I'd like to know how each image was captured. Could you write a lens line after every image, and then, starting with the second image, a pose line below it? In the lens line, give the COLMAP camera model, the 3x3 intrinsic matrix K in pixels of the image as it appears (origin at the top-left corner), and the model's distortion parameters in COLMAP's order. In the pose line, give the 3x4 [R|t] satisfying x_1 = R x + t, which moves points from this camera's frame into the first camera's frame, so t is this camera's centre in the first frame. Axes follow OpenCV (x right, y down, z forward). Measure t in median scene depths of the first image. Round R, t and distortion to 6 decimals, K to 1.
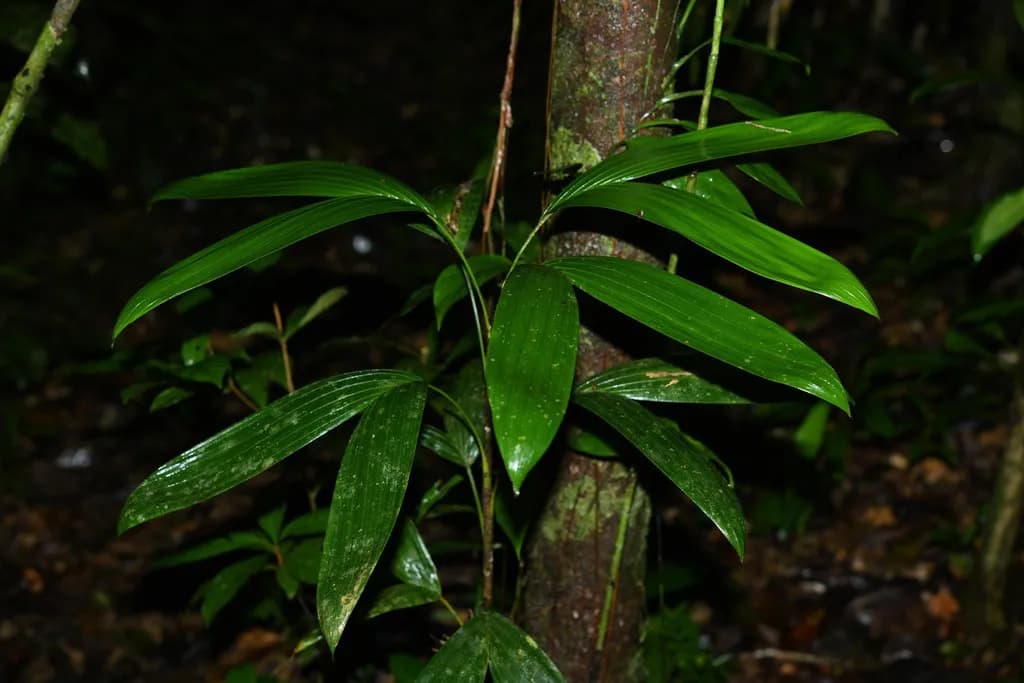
lens RADIAL K [[2105.6, 0, 512.0], [0, 2105.6, 341.5], [0, 0, 1]] dist [-0.026659, 0.042500]
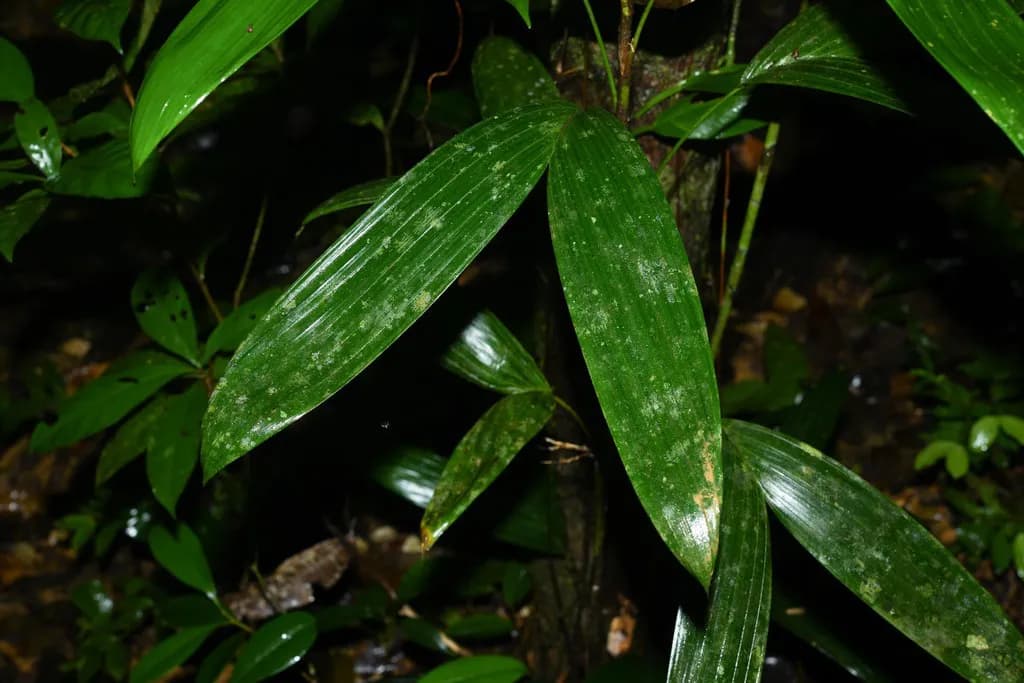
lens RADIAL K [[2105.6, 0, 512.0], [0, 2105.6, 341.5], [0, 0, 1]] dist [-0.026659, 0.042500]
pose [[0.913196, -0.263847, 0.310577, -0.286105], [0.187985, 0.948919, 0.253406, -0.081840], [-0.361573, -0.173025, 0.916148, 0.426387]]
